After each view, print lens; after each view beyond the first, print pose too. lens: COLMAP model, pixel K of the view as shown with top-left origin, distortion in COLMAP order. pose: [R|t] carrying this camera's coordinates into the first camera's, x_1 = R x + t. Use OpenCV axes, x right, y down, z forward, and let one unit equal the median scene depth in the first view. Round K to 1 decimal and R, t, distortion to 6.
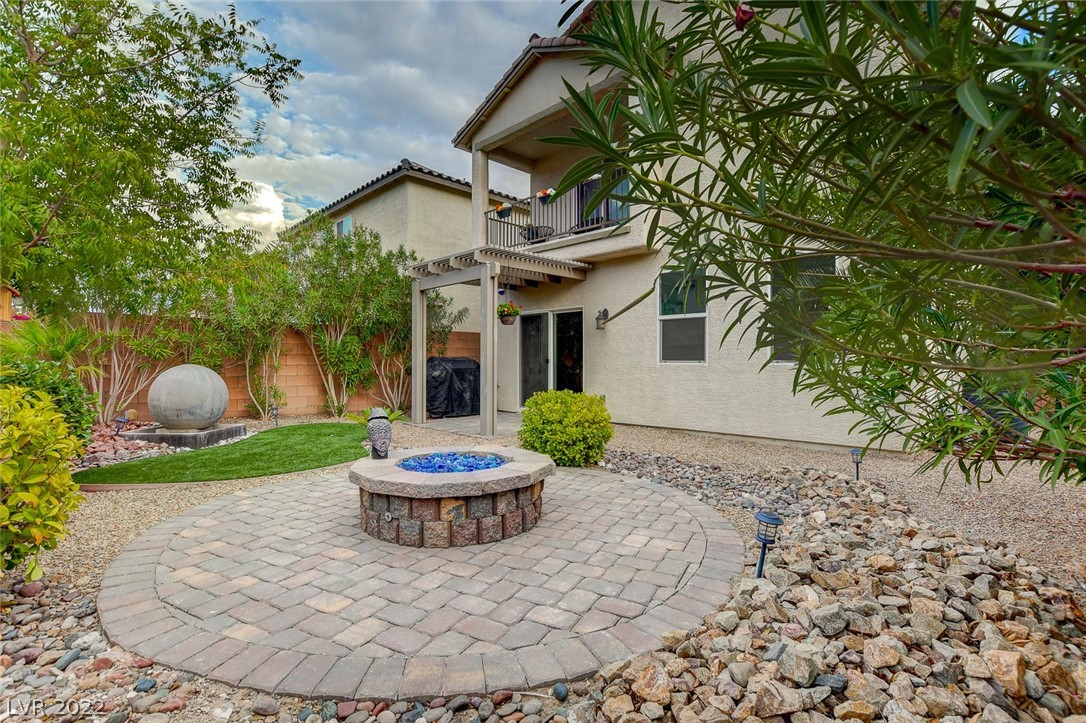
lens RADIAL K [[493.9, 0, 523.8], [0, 493.9, 356.8], [0, 0, 1]] dist [-0.023657, 0.002485]
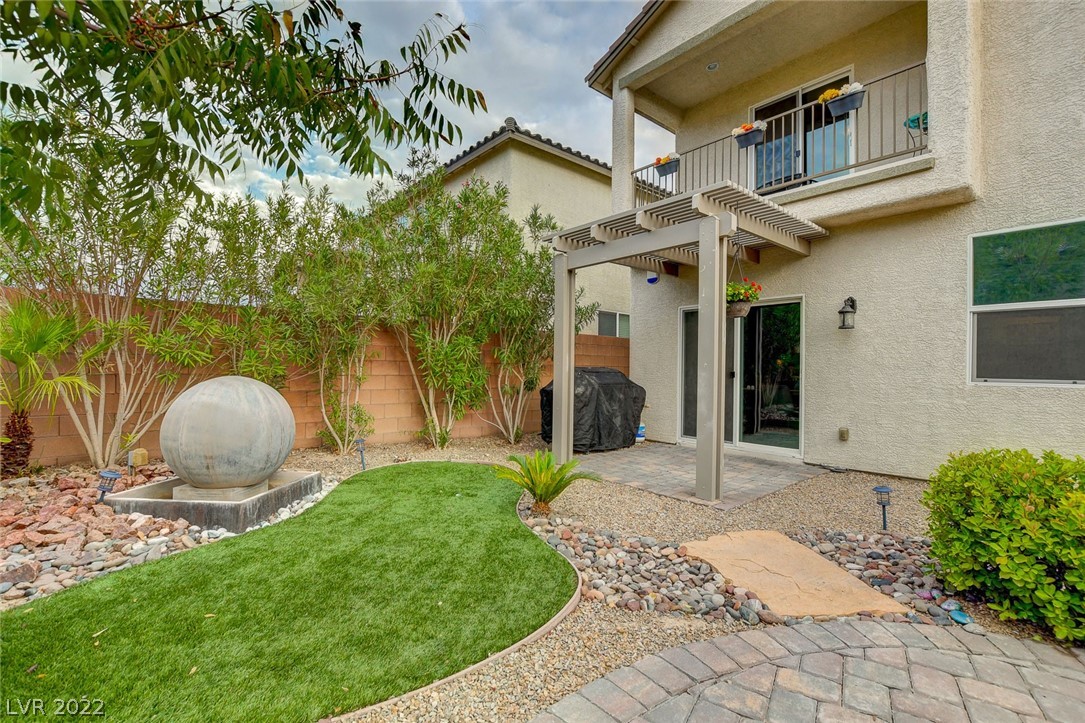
lens RADIAL K [[493.4, 0, 545.6], [0, 493.4, 366.3], [0, 0, 1]] dist [-0.023657, 0.002485]
pose [[0.997716, 0.012753, -0.066336, -0.196139], [-0.012584, 0.999916, 0.002964, -0.002260], [0.066368, -0.002122, 0.997793, 0.320831]]
